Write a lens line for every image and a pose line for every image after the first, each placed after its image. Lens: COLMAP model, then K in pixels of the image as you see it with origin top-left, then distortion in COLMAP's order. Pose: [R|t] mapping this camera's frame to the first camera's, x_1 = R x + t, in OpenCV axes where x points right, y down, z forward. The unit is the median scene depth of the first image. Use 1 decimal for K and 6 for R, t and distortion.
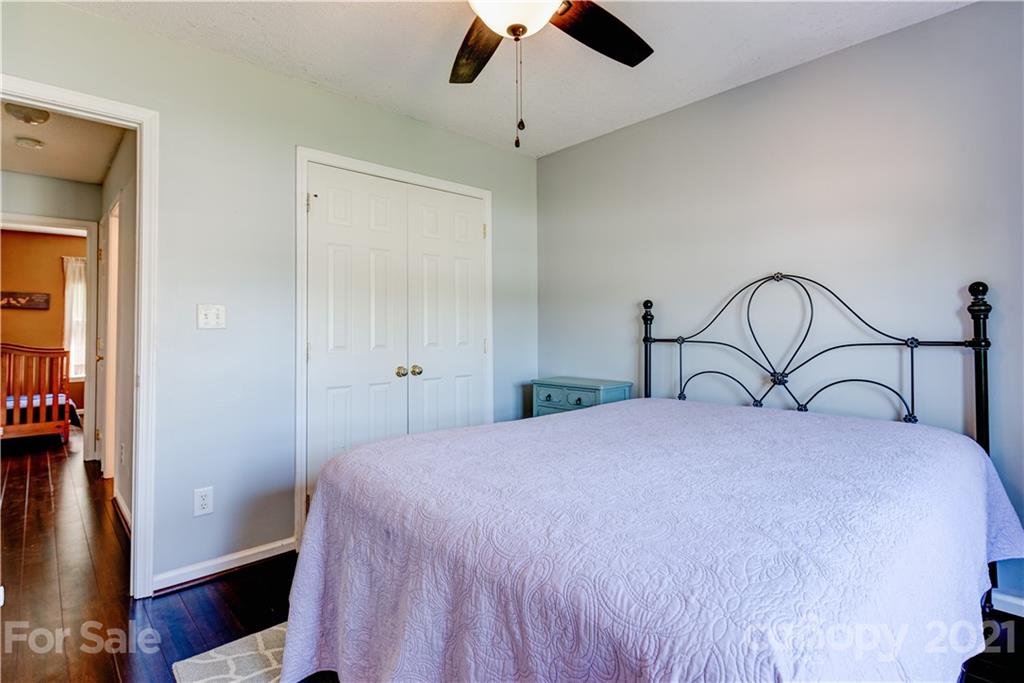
lens RADIAL K [[499.4, 0, 516.5], [0, 499.4, 327.5], [0, 0, 1]] dist [0.002416, -0.000196]
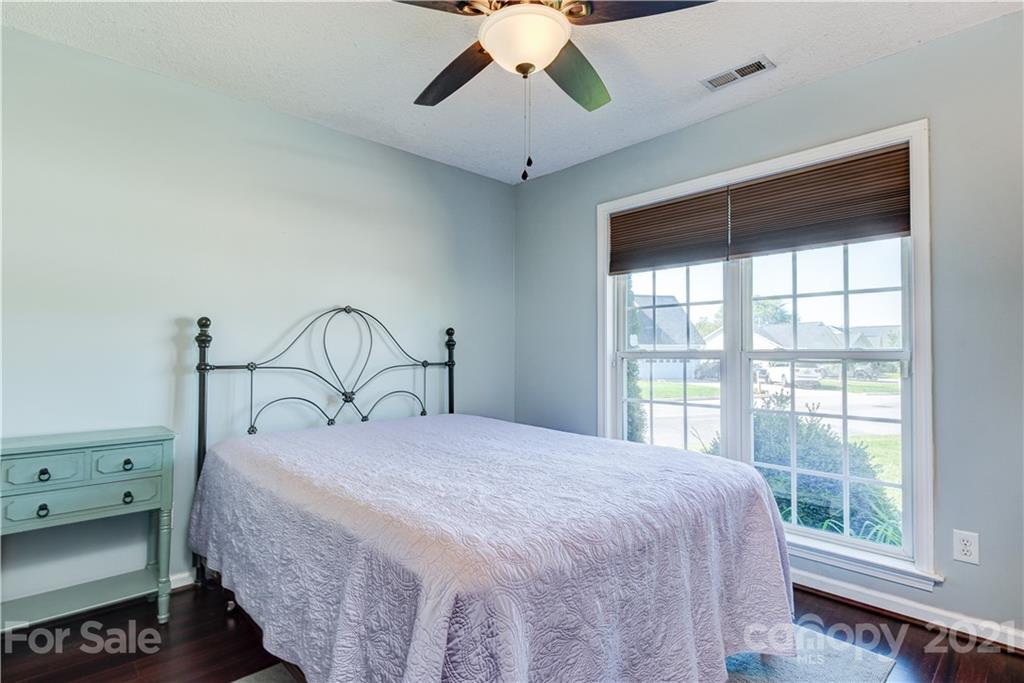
lens RADIAL K [[499.0, 0, 509.2], [0, 499.0, 351.5], [0, 0, 1]] dist [0.000395, -0.000258]
pose [[0.014217, 0.012977, 0.999815, -0.634134], [-0.005742, 0.999900, -0.012897, 0.008801], [-0.999882, -0.005557, 0.014290, 0.617736]]
